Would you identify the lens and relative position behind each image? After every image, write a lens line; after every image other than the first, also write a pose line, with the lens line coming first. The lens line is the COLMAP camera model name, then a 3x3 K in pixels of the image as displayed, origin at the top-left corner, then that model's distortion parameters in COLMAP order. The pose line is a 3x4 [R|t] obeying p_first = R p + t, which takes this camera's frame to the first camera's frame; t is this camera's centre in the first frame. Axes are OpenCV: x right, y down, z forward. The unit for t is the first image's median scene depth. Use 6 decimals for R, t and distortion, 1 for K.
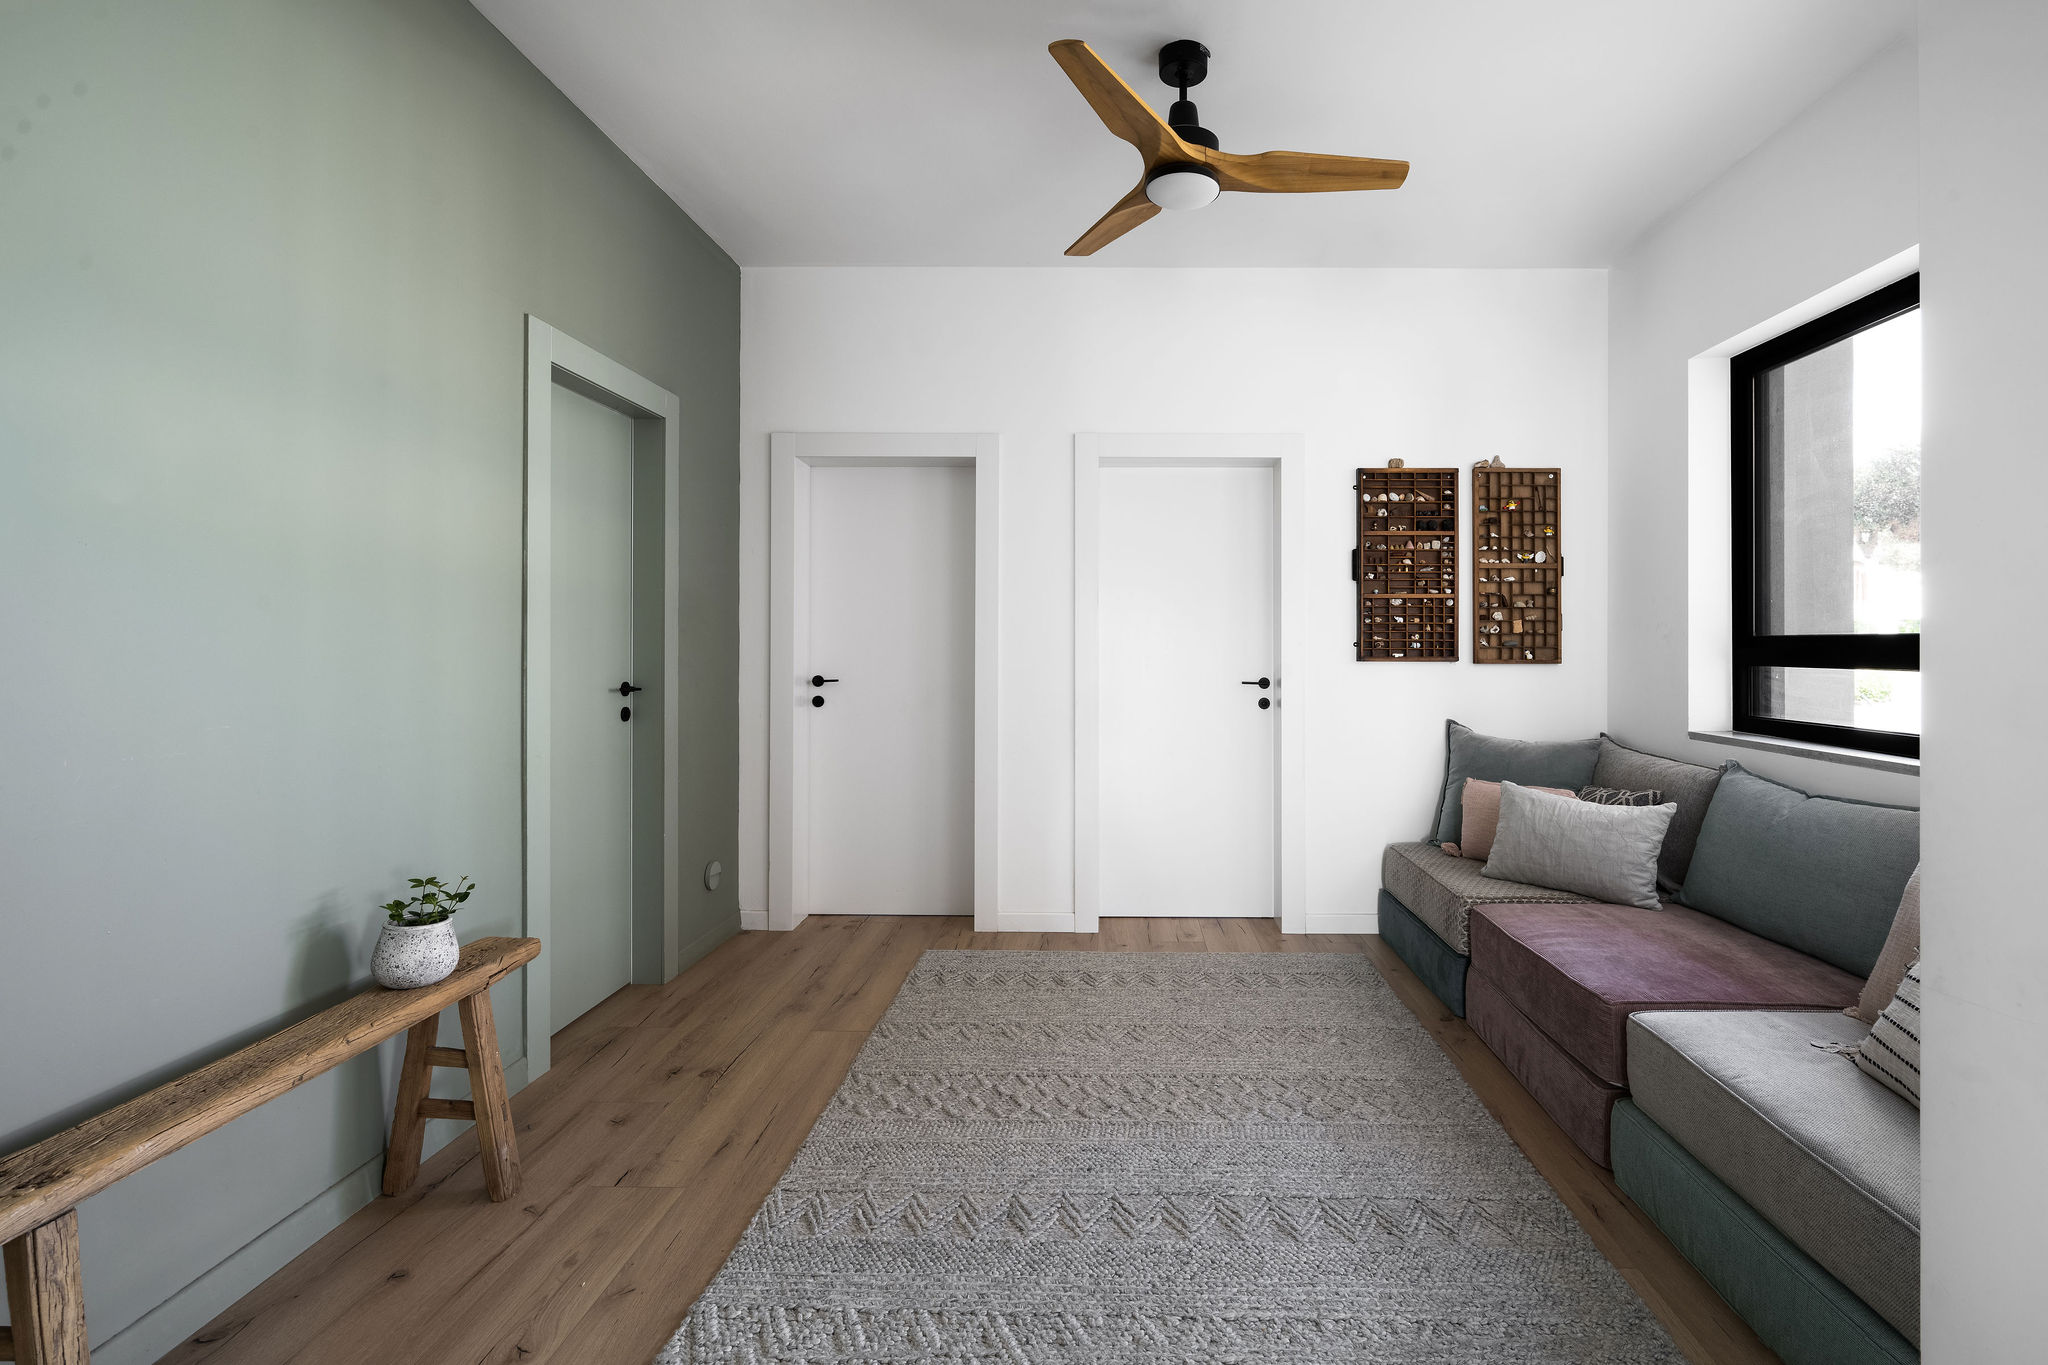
lens RADIAL K [[996.9, 0, 1026.2], [0, 996.9, 638.4], [0, 0, 1]] dist [0.000190, -0.000065]
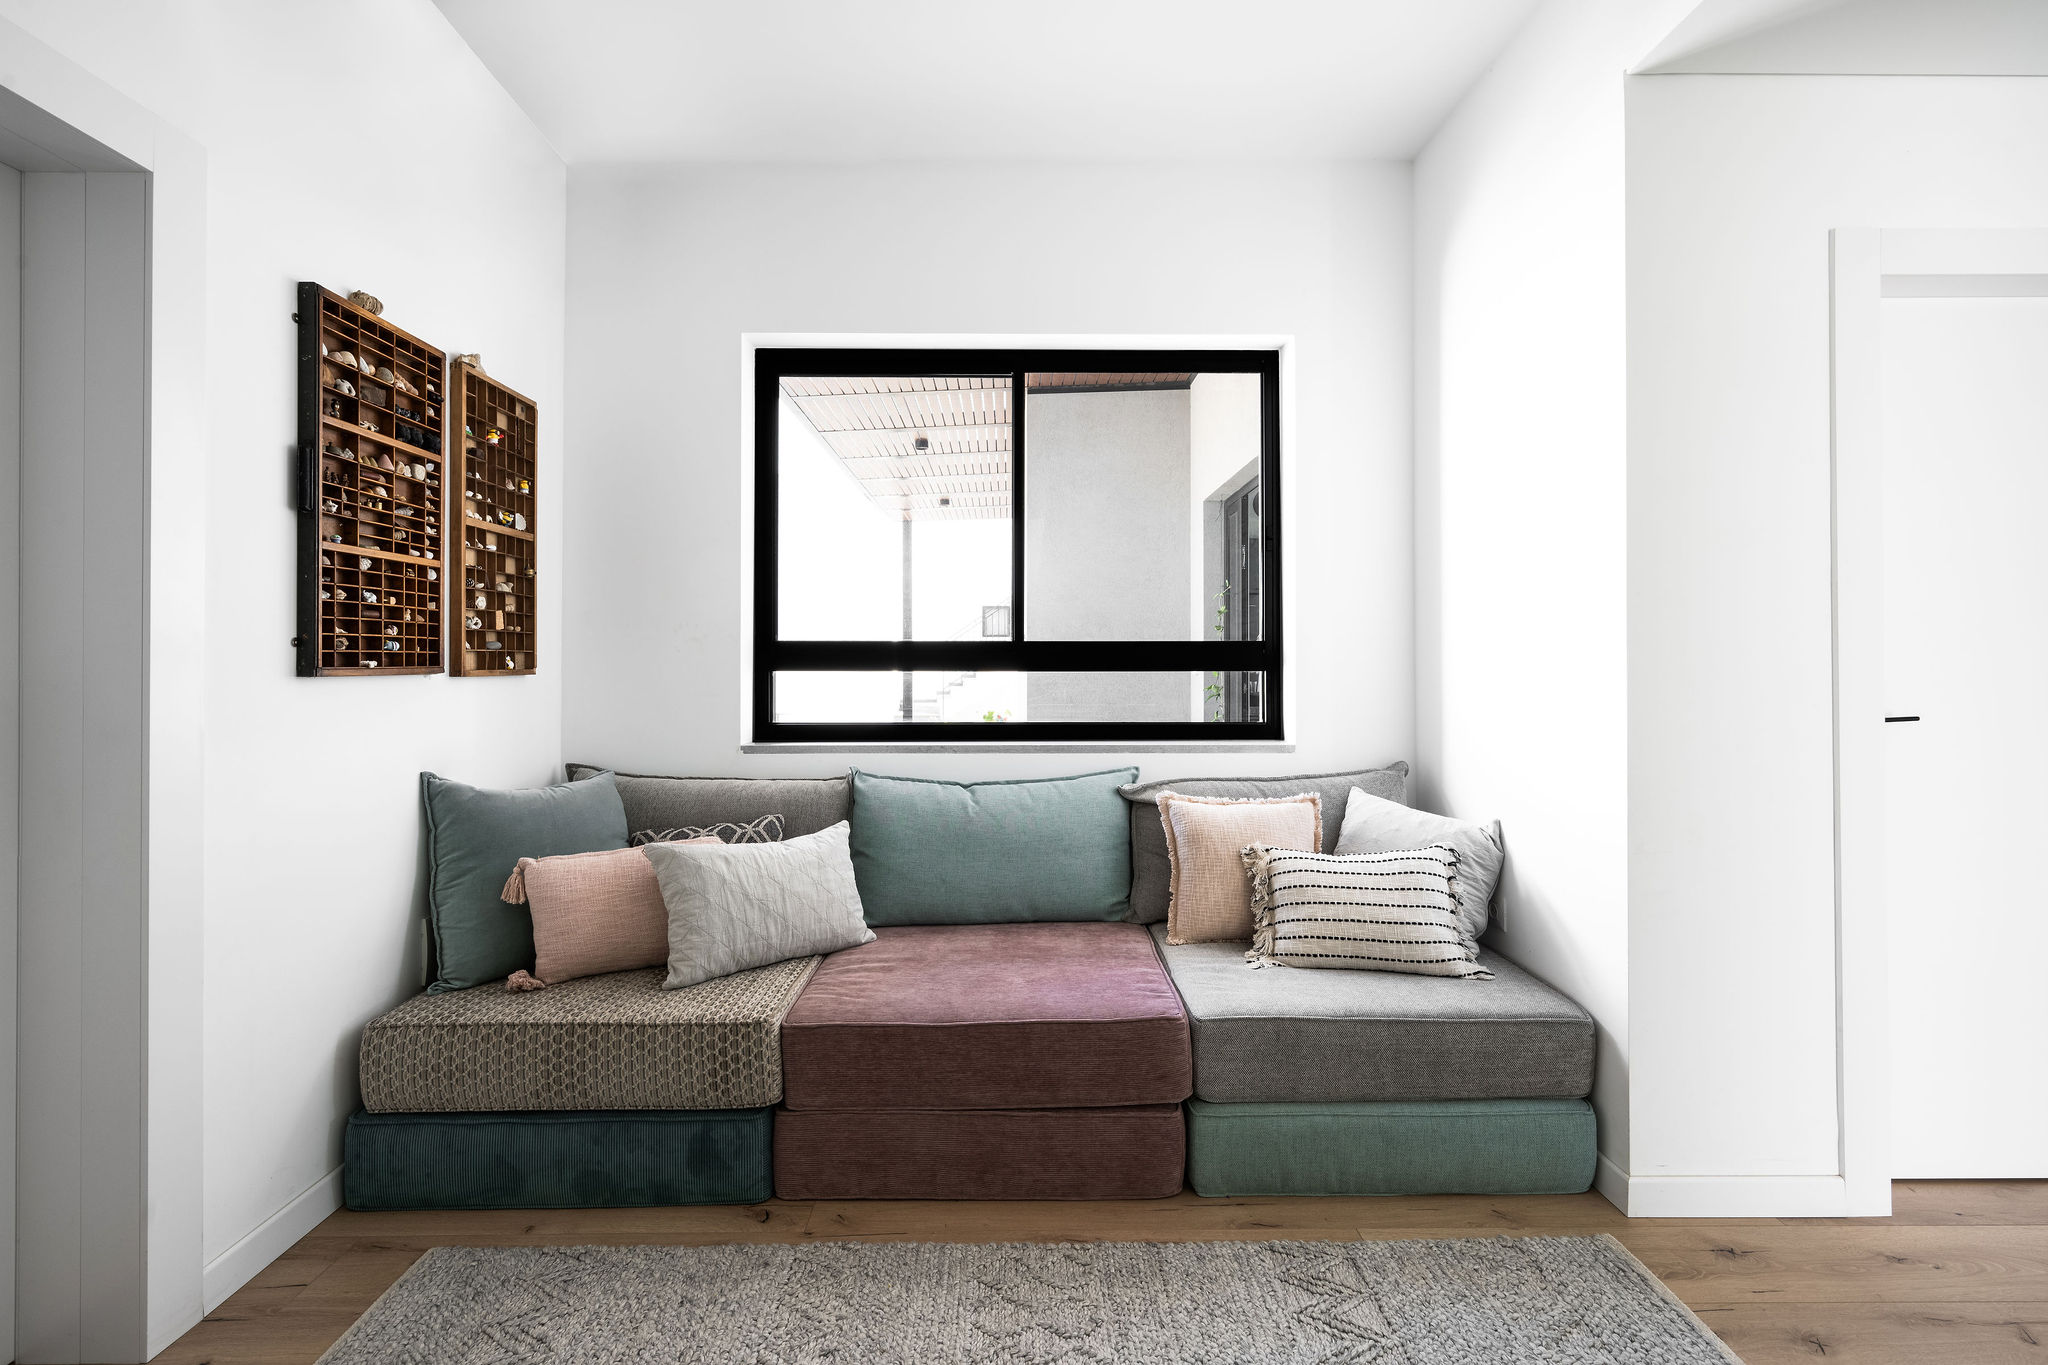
lens RADIAL K [[896.8, 0, 1021.2], [0, 896.8, 657.0], [0, 0, 1]] dist [-0.001000, -0.000104]
pose [[-0.121698, 0.002628, 0.992564, -0.146239], [-0.009015, 0.999952, -0.003753, 0.011712], [-0.992526, -0.009405, -0.121668, 0.715696]]
